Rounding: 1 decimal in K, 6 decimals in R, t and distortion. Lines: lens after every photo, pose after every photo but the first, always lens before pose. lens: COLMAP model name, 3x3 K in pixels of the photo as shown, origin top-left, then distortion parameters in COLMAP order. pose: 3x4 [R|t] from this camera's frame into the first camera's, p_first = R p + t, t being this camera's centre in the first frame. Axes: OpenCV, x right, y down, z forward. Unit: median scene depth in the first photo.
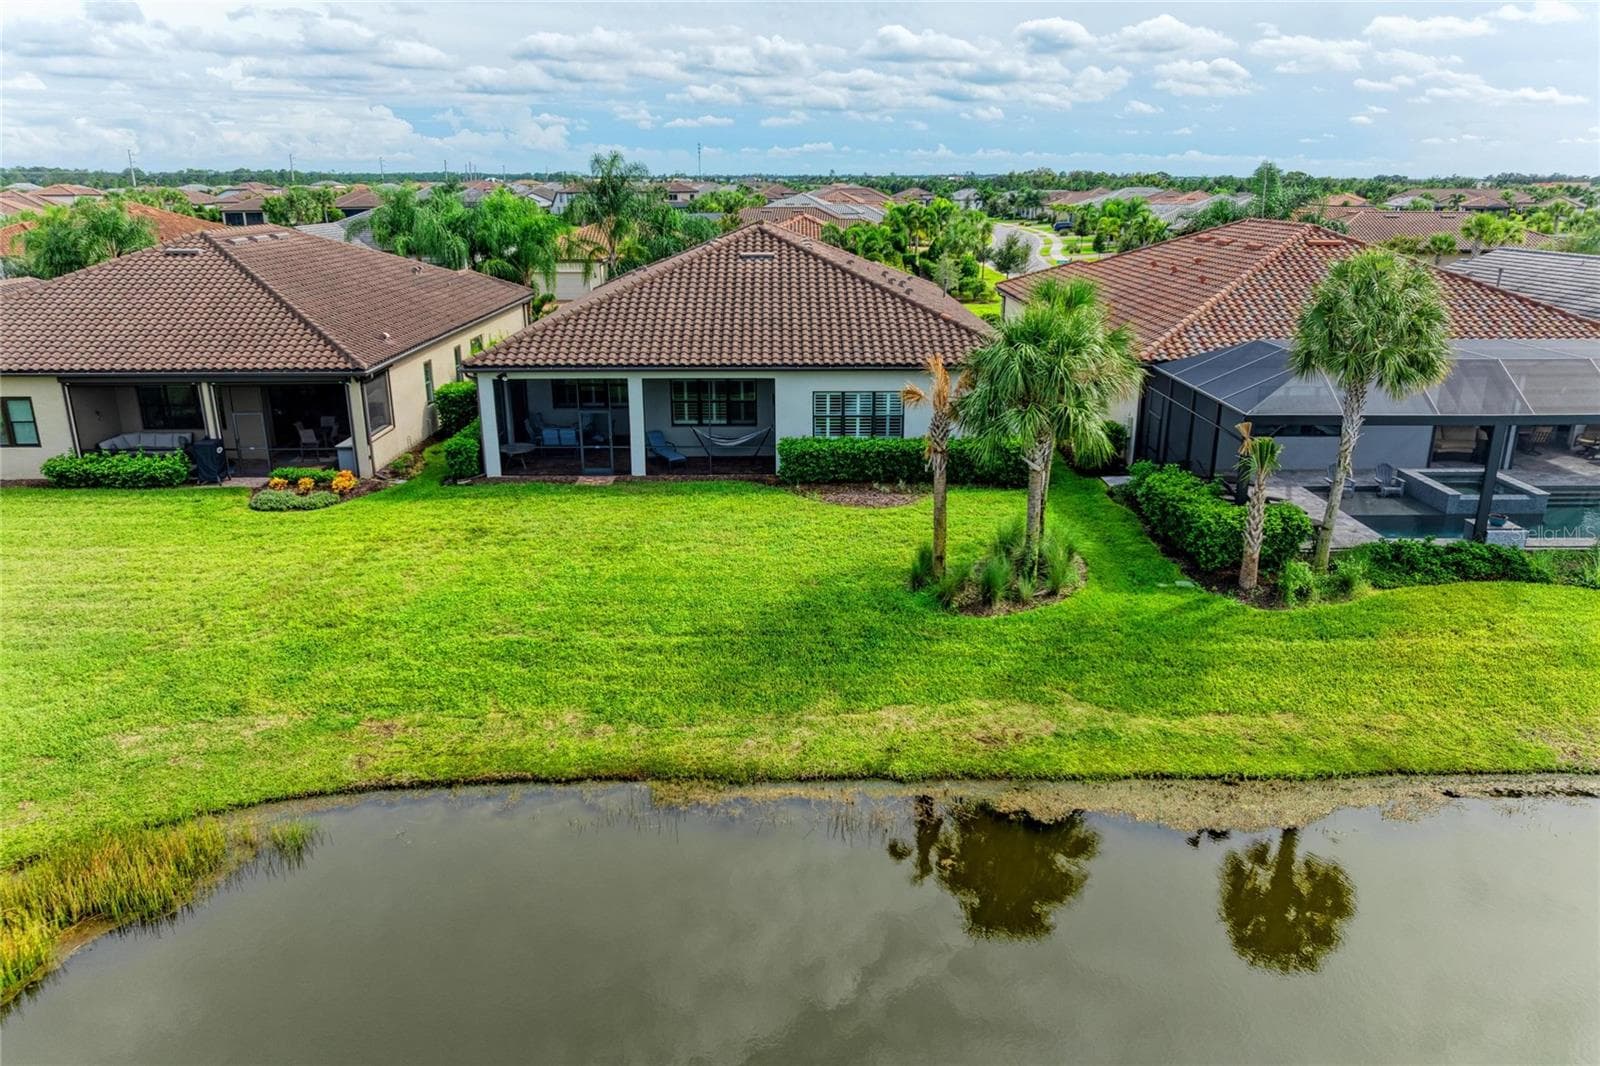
lens RADIAL K [[1120.2, 0, 800.0], [0, 1120.2, 533.0], [0, 0, 1]] dist [-0.013191, -0.005942]
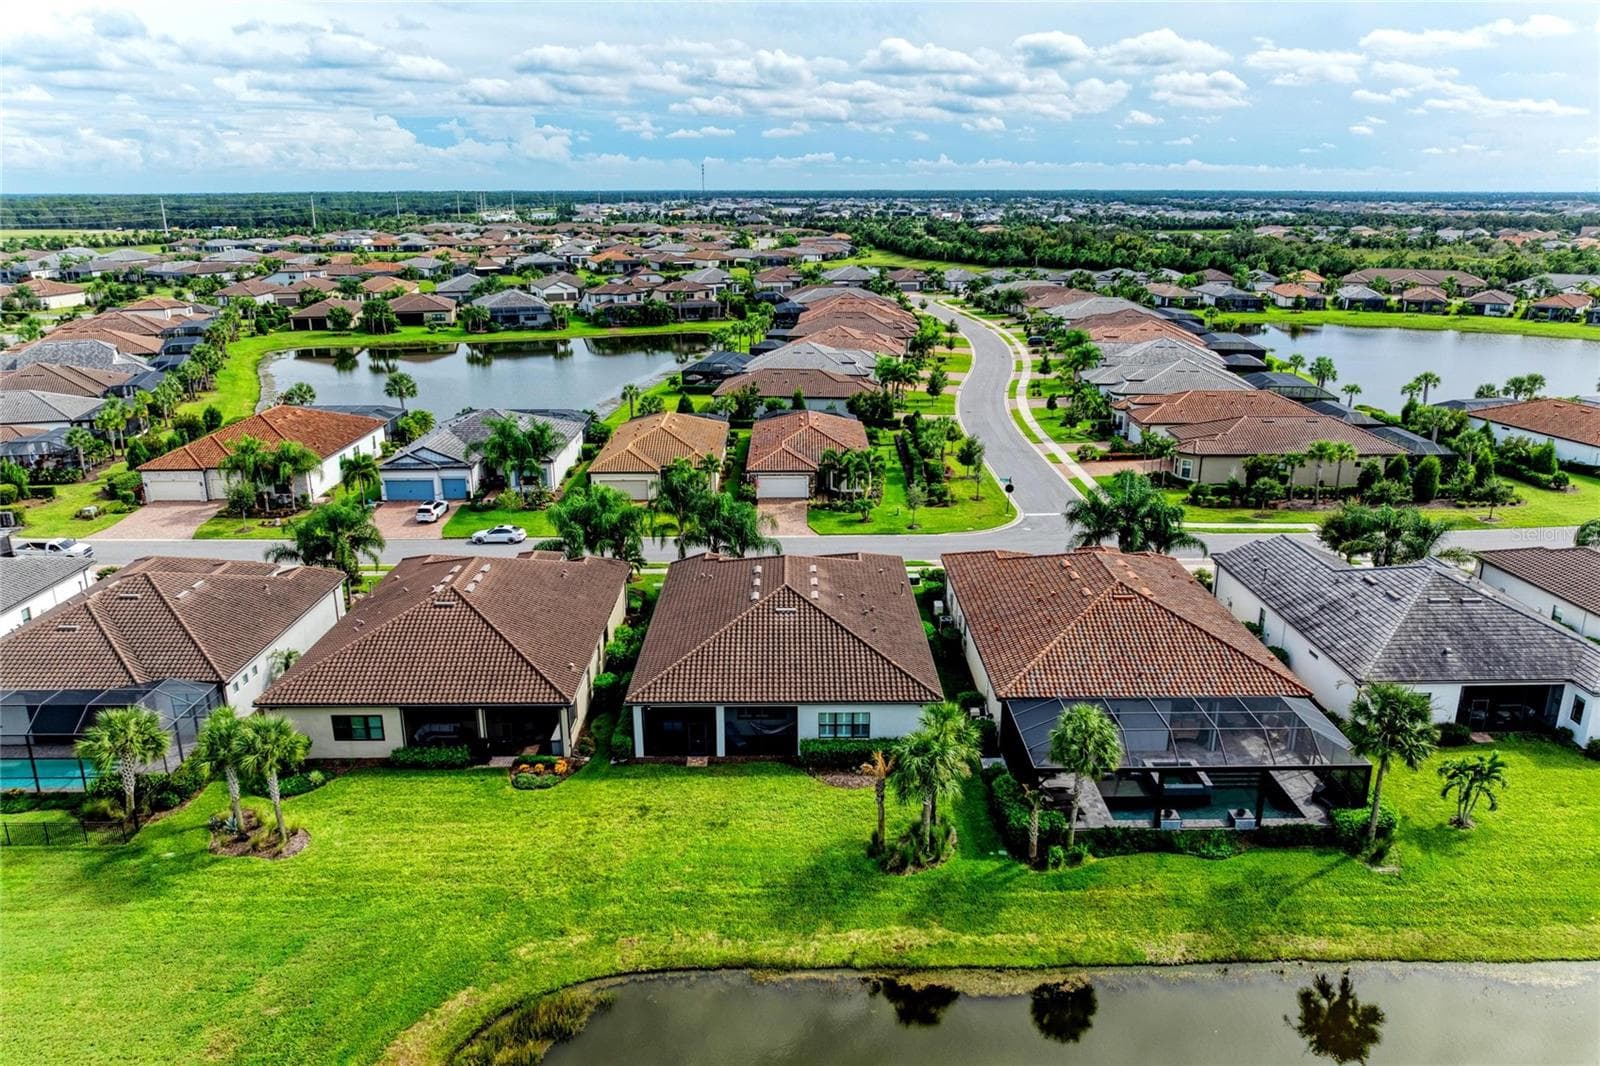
lens RADIAL K [[1120.2, 0, 800.0], [0, 1120.2, 533.0], [0, 0, 1]] dist [-0.013191, -0.005942]
pose [[0.999999, 0.000297, -0.001329, -0.022553], [-0.000306, 0.999978, -0.006644, -0.555049], [0.001327, 0.006644, 0.999977, -1.099907]]
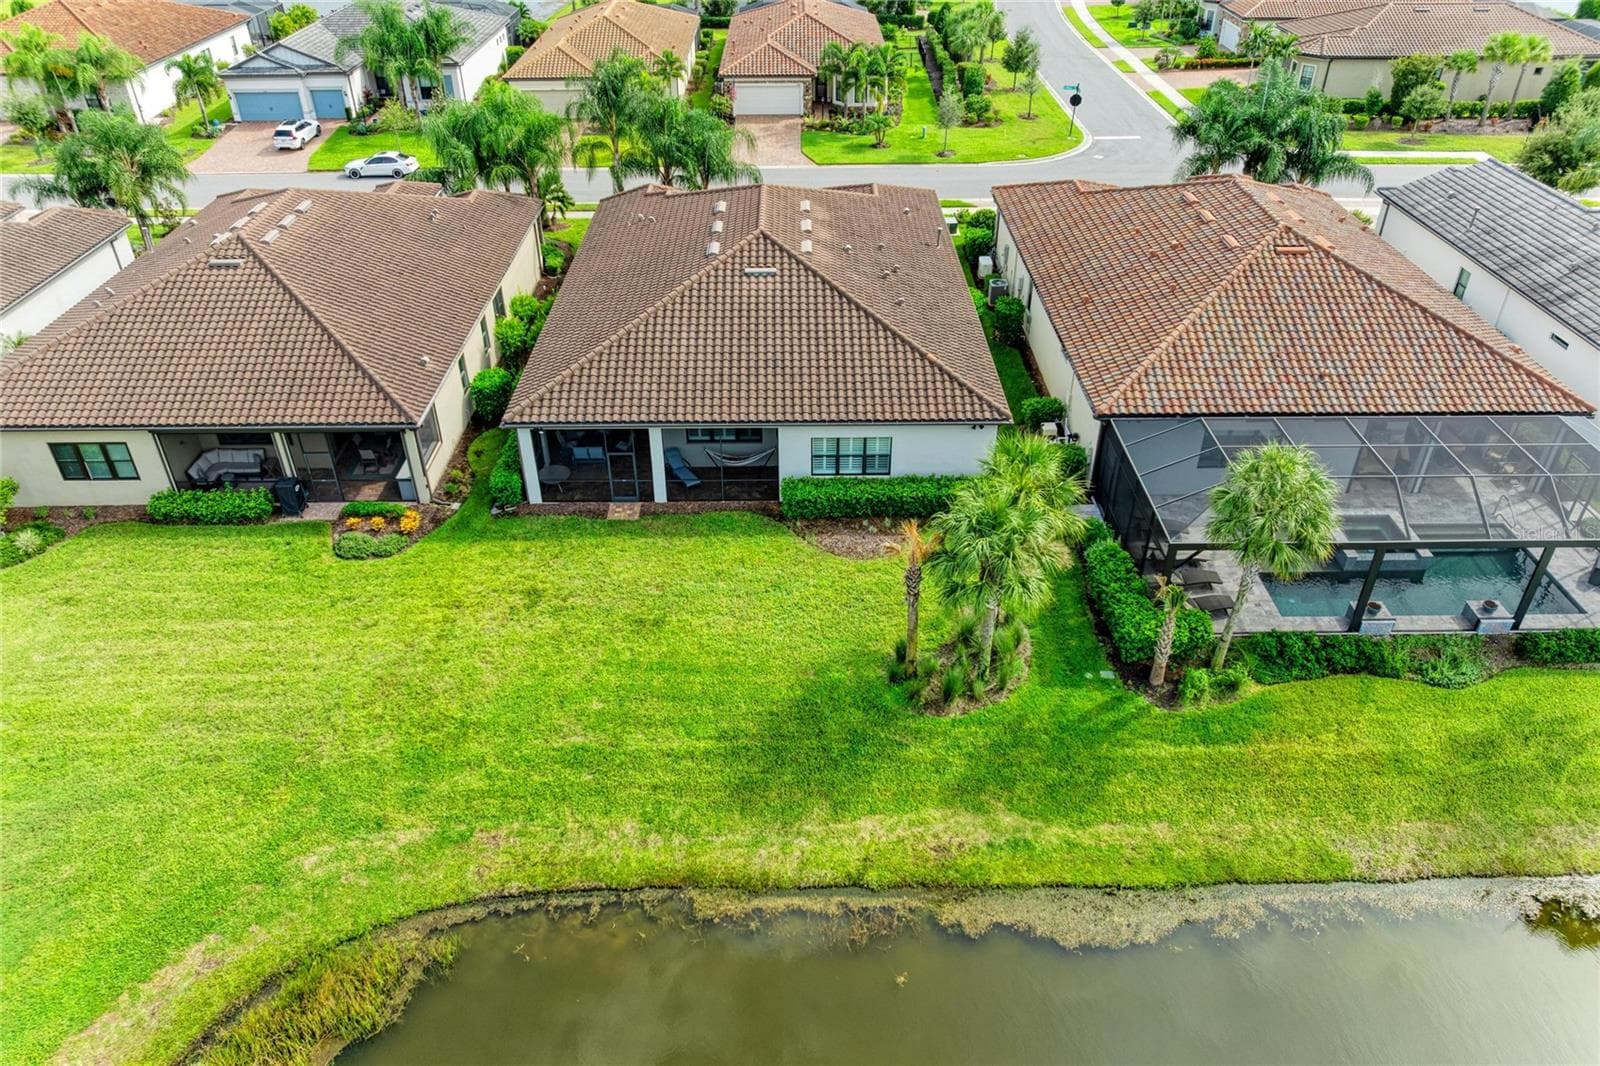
lens RADIAL K [[1120.2, 0, 800.0], [0, 1120.2, 533.0], [0, 0, 1]] dist [-0.013191, -0.005942]
pose [[0.999999, 0.000159, -0.001720, 0.002352], [0.000348, 0.956805, 0.290732, -0.501875], [0.001692, -0.290732, 0.956803, -0.162424]]
